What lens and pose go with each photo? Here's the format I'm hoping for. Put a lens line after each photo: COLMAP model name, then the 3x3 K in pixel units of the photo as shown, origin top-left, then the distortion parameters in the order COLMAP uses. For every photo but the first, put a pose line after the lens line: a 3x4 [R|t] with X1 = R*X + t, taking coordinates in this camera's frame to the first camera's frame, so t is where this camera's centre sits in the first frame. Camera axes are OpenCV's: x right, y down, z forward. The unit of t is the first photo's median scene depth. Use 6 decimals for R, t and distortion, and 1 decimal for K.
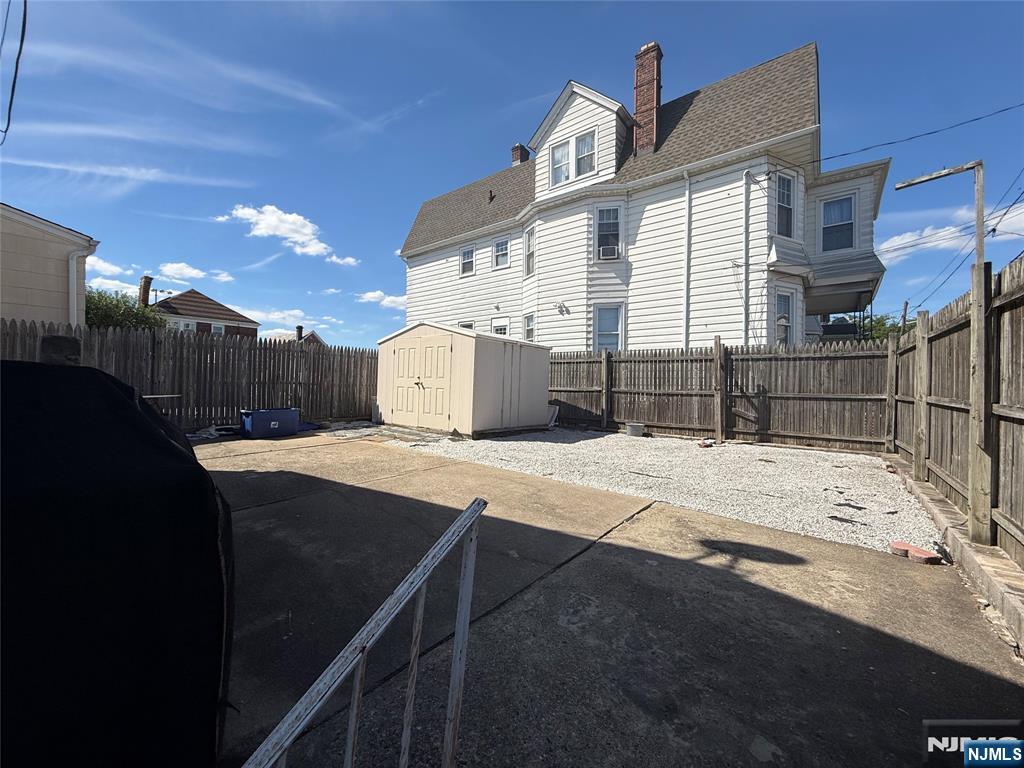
lens RADIAL K [[406.4, 0, 512.0], [0, 406.4, 384.0], [0, 0, 1]] dist [0.000494, 0.000359]
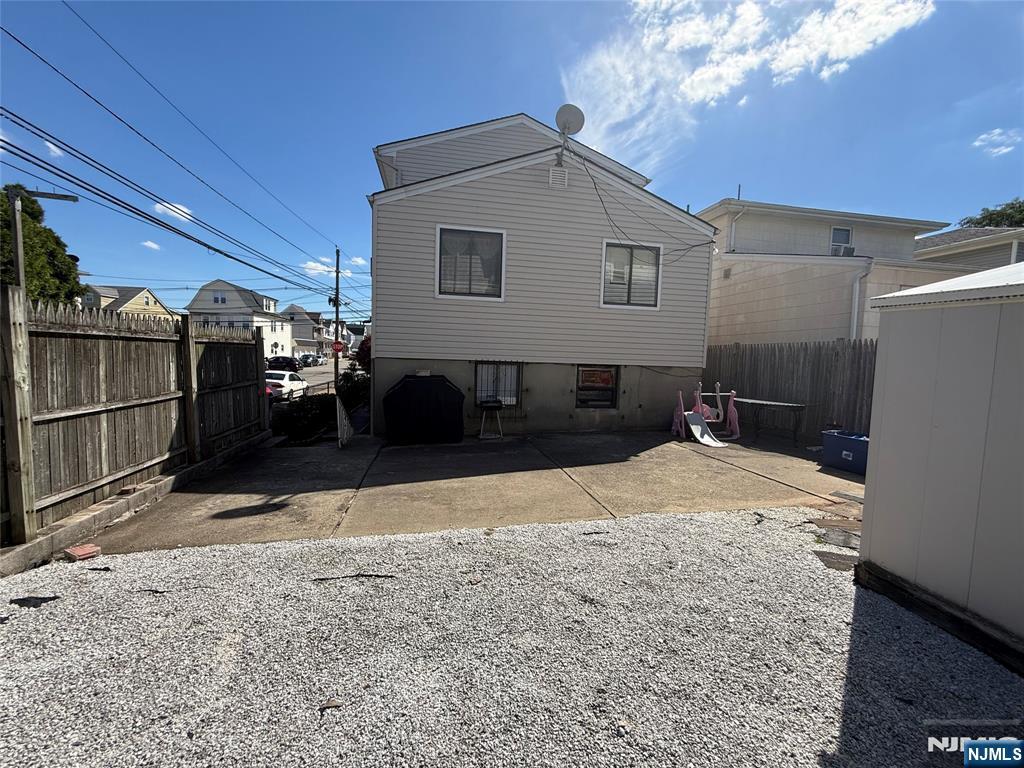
lens RADIAL K [[406.4, 0, 512.0], [0, 406.4, 384.0], [0, 0, 1]] dist [0.000494, 0.000359]
pose [[-0.654921, 0.026788, -0.755222, 1.083333], [-0.038384, 0.996902, 0.068646, -0.168144], [0.754722, 0.073946, -0.651864, 2.657941]]
